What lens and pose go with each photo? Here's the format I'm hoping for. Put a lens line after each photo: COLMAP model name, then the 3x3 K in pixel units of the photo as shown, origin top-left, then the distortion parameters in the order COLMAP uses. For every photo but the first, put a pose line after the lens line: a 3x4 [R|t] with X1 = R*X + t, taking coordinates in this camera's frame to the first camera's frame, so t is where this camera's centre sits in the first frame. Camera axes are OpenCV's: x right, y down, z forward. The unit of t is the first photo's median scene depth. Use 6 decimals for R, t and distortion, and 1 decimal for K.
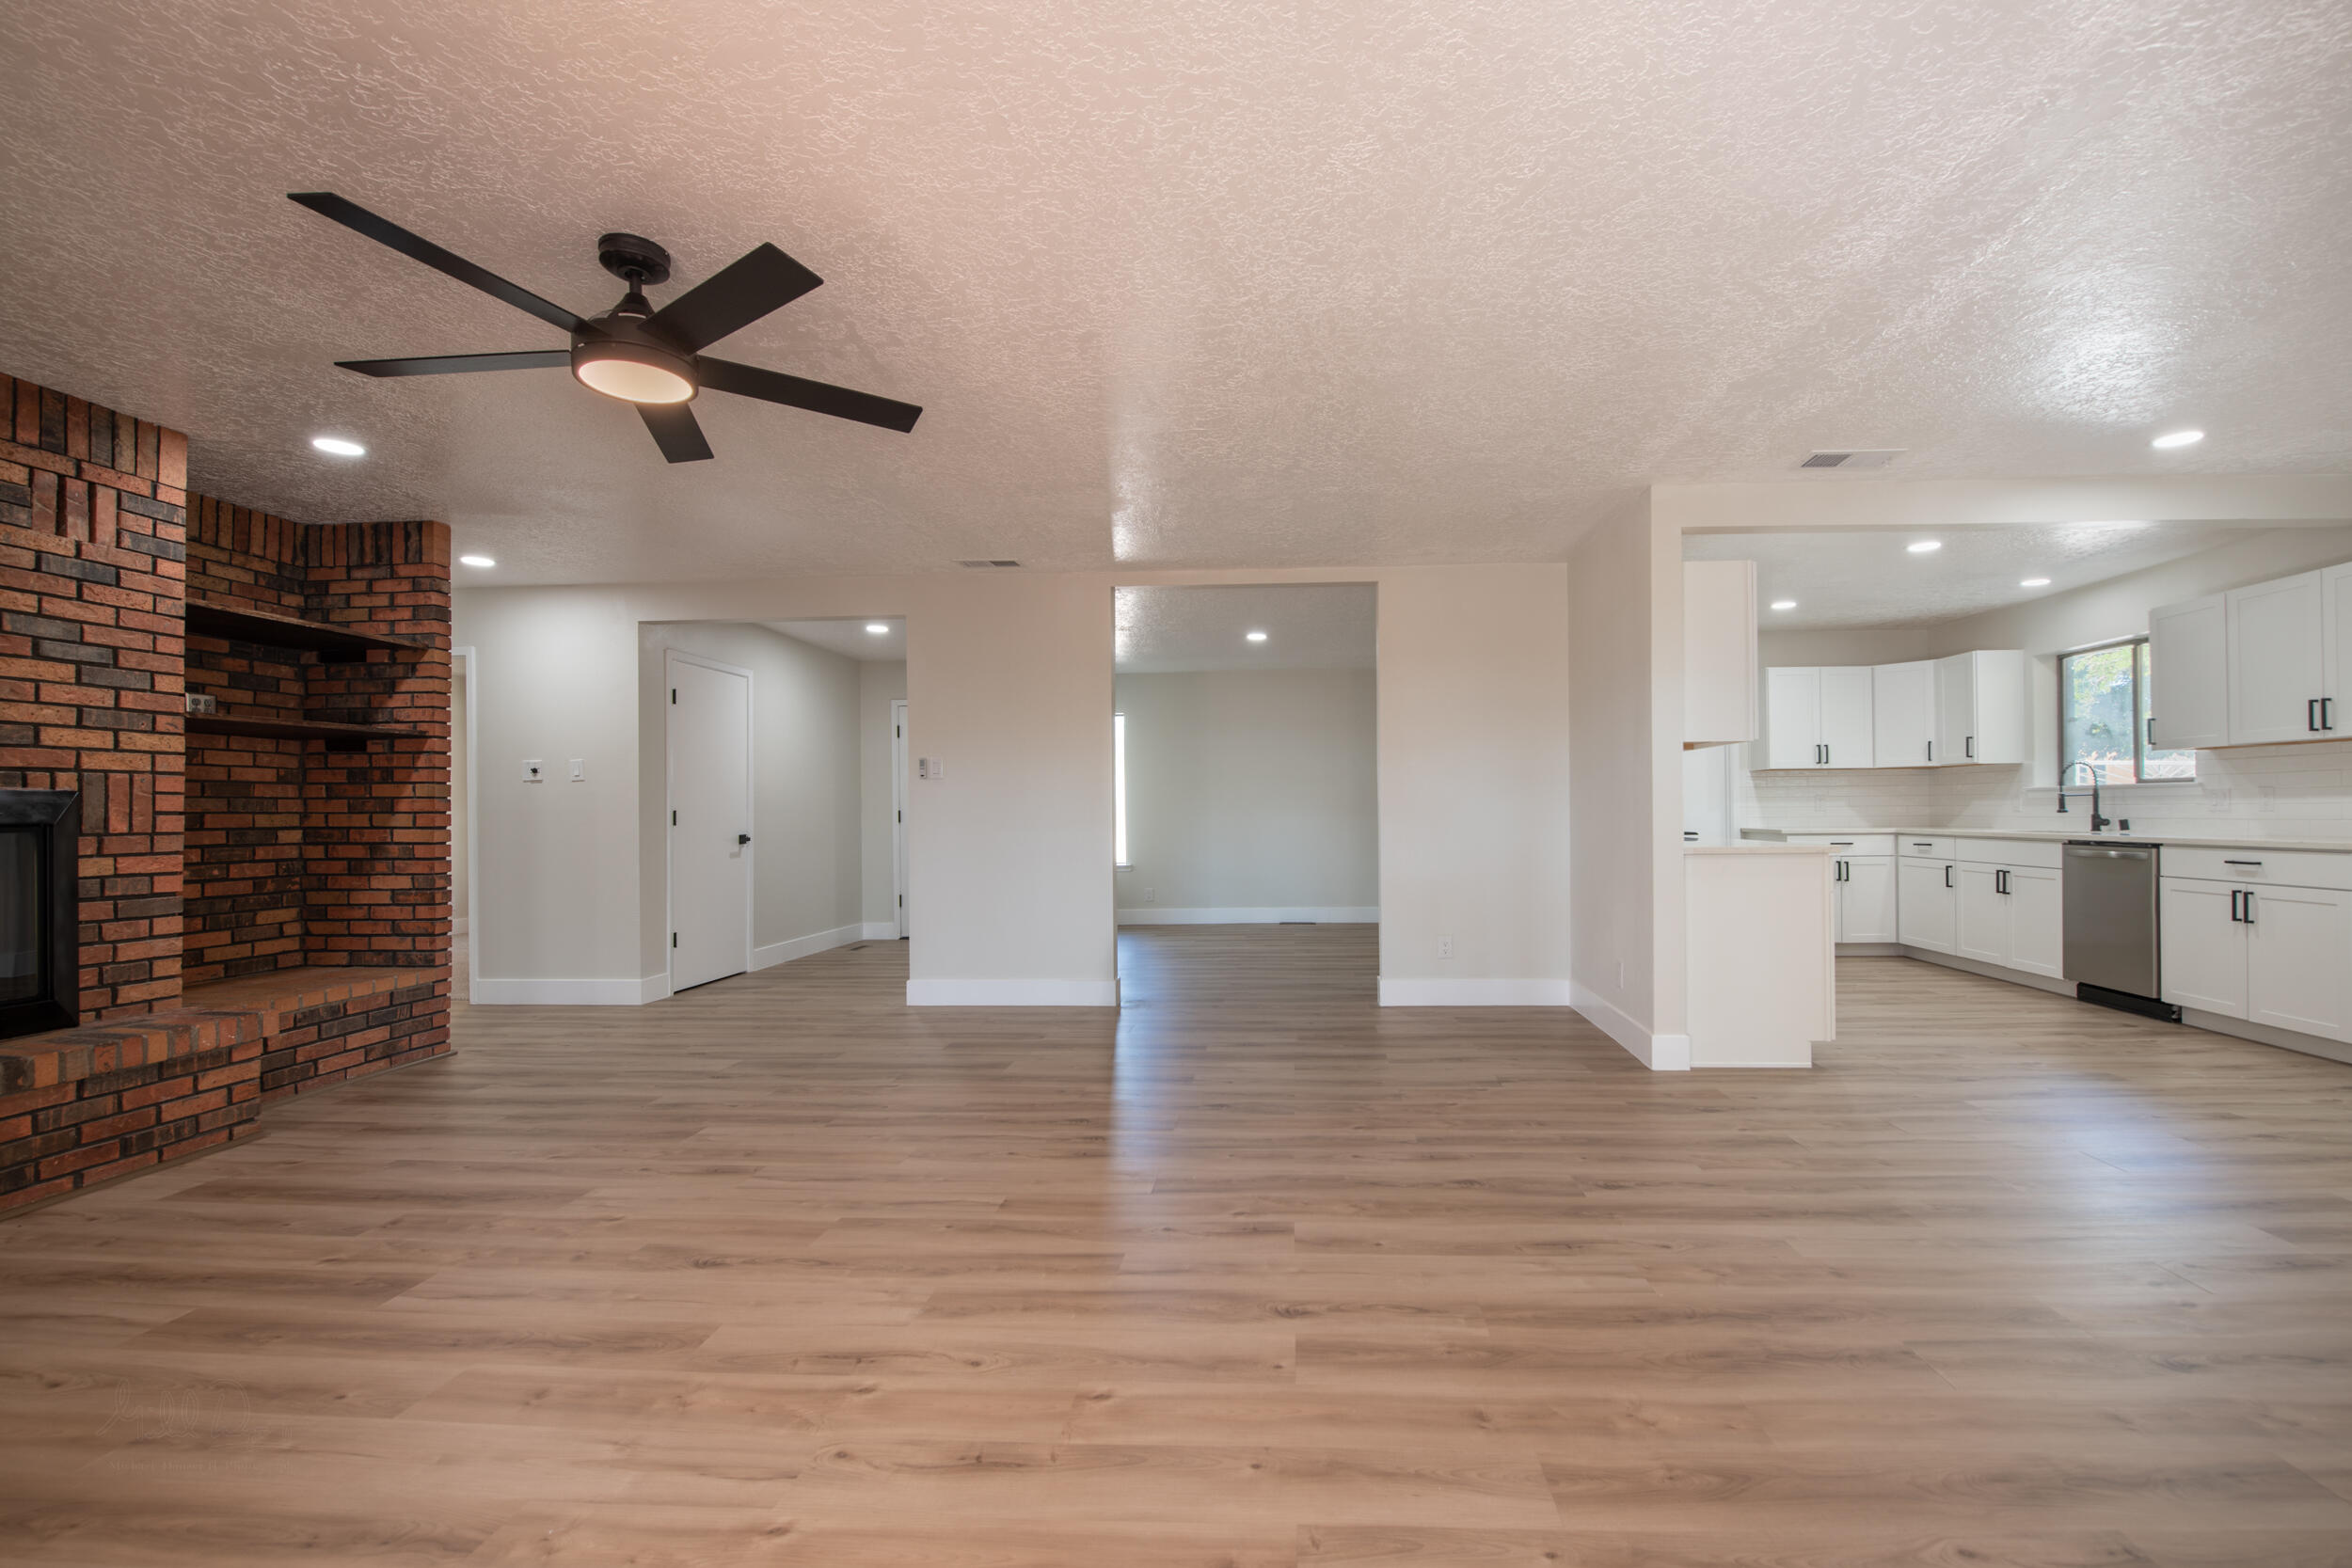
lens RADIAL K [[971.0, 0, 1251.3], [0, 971.0, 806.5], [0, 0, 1]] dist [-0.017139, -0.000525]
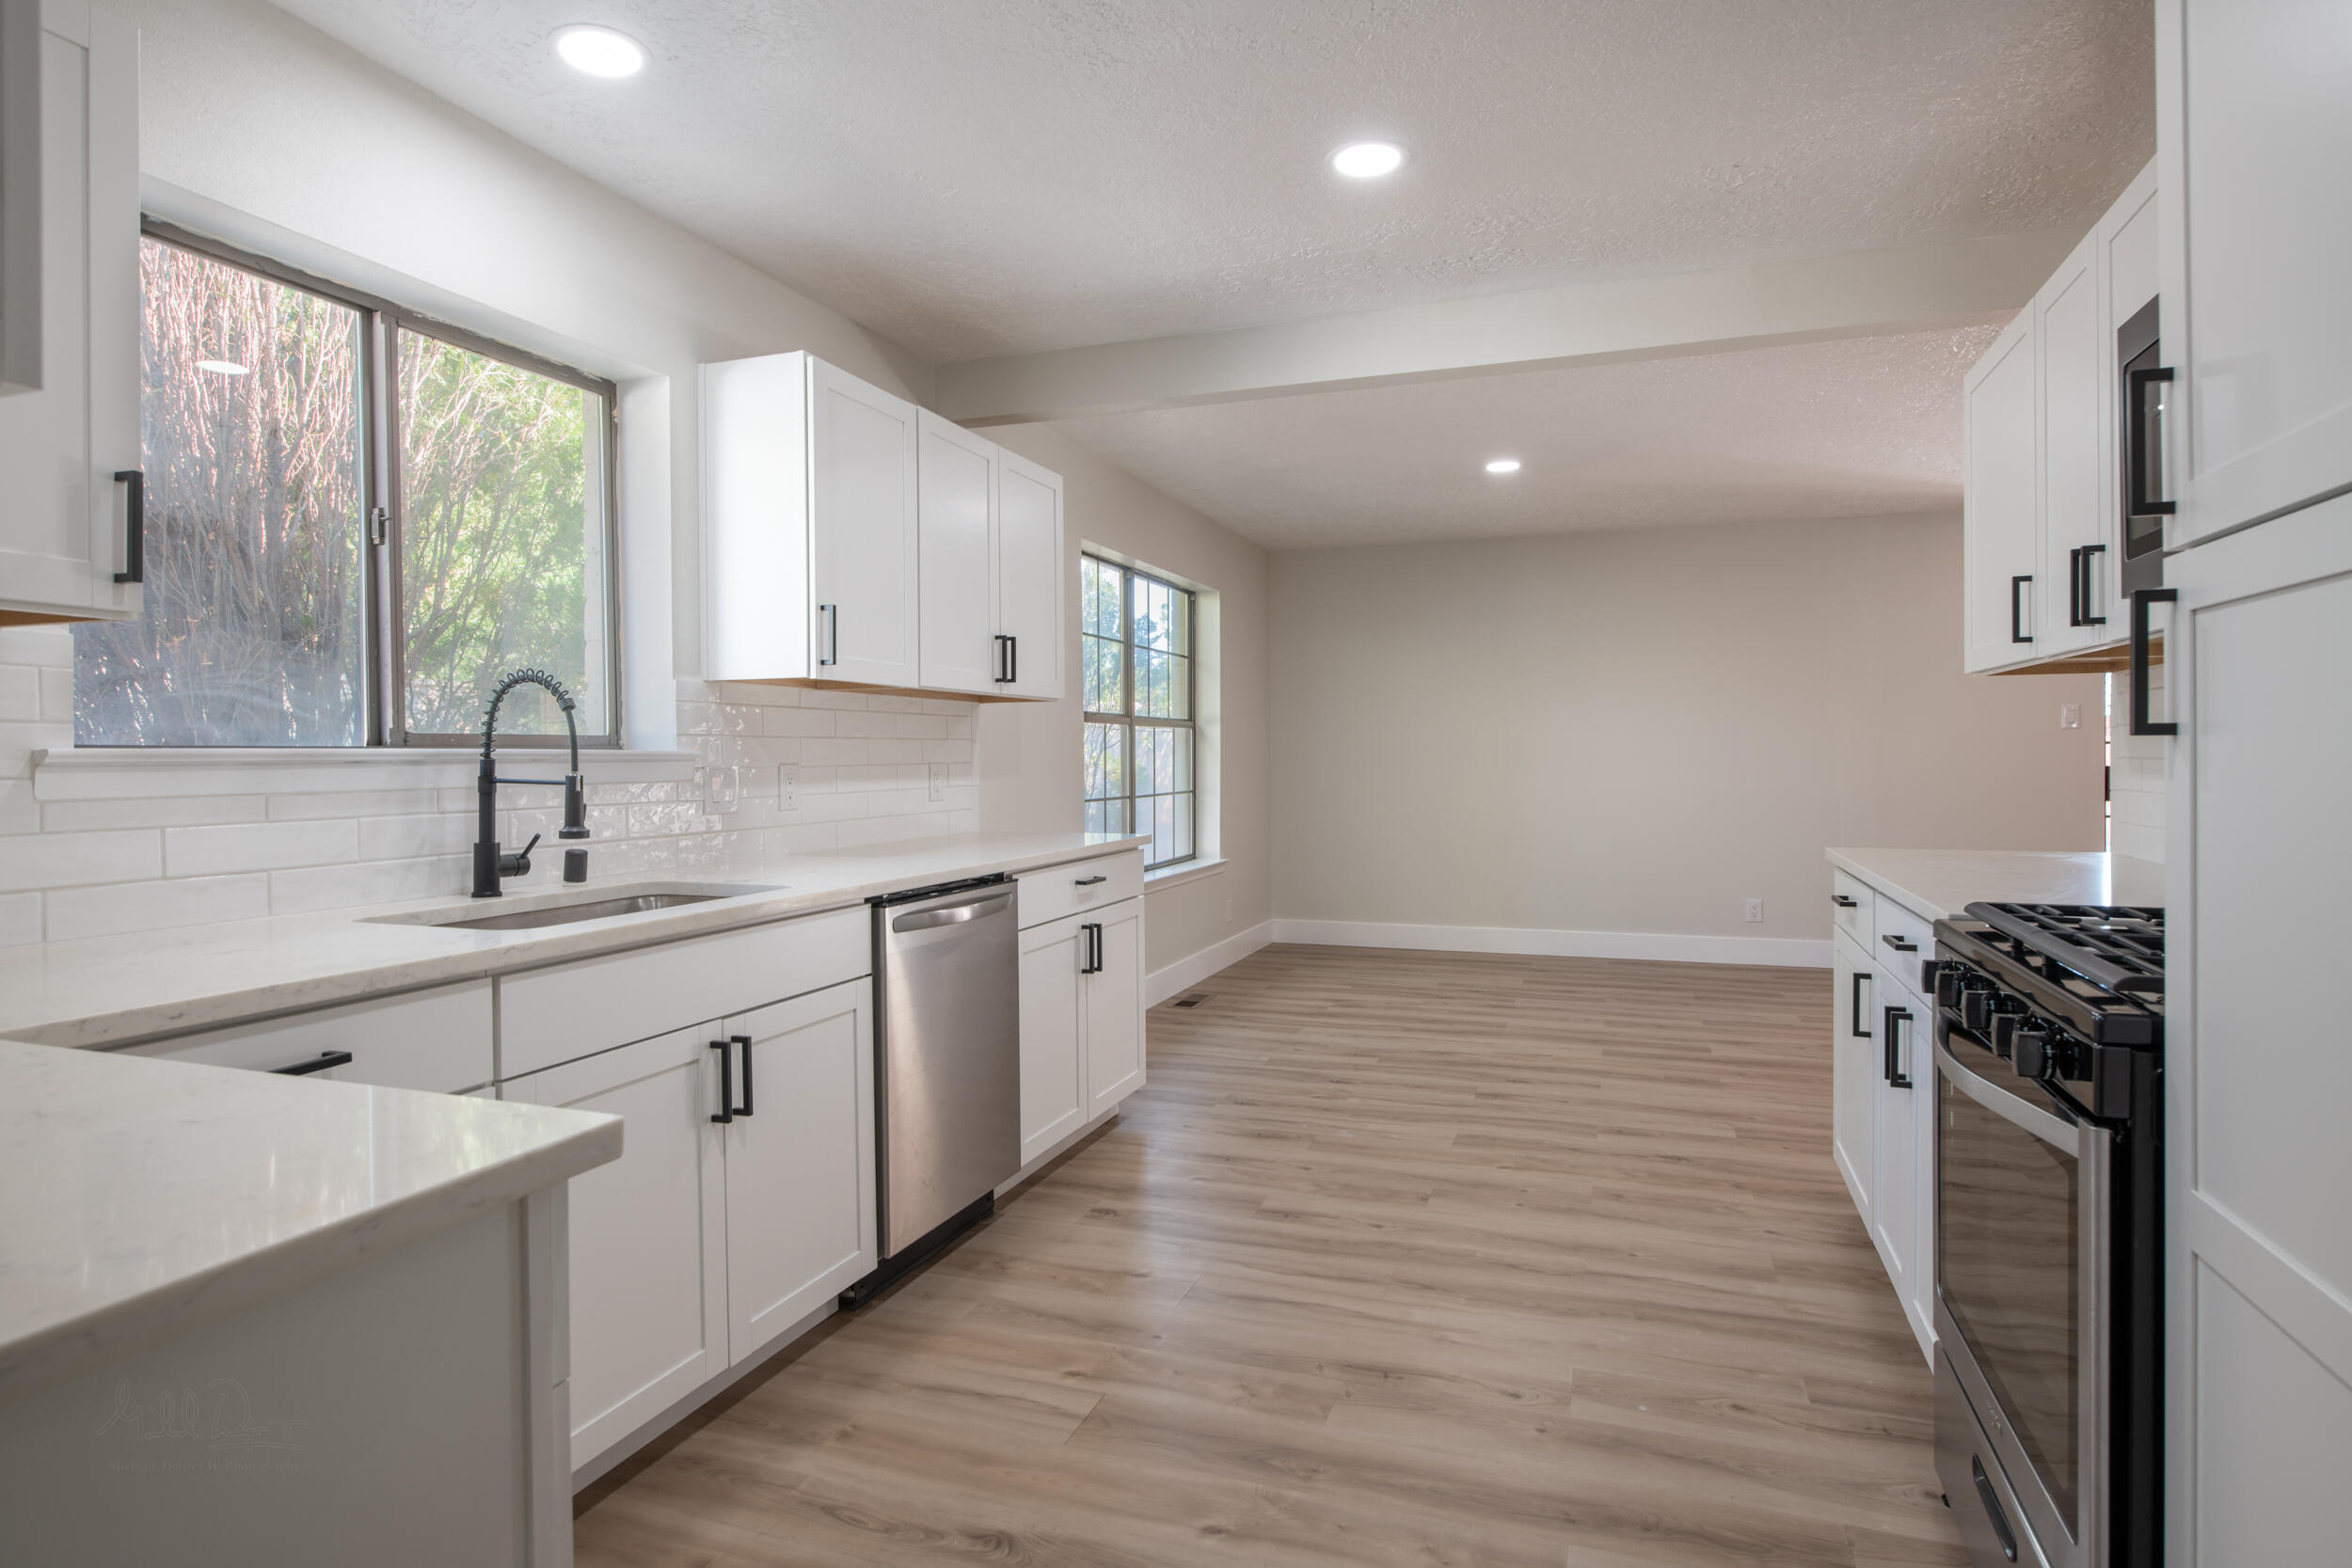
lens RADIAL K [[1270.4, 0, 1216.8], [0, 1270.4, 779.6], [0, 0, 1]] dist [0.000112, 0.000079]
pose [[-0.962195, 0.011380, 0.272125, 0.895446], [0.015791, 0.999777, 0.014027, -0.025014], [-0.271905, 0.017794, -0.962160, 2.240280]]
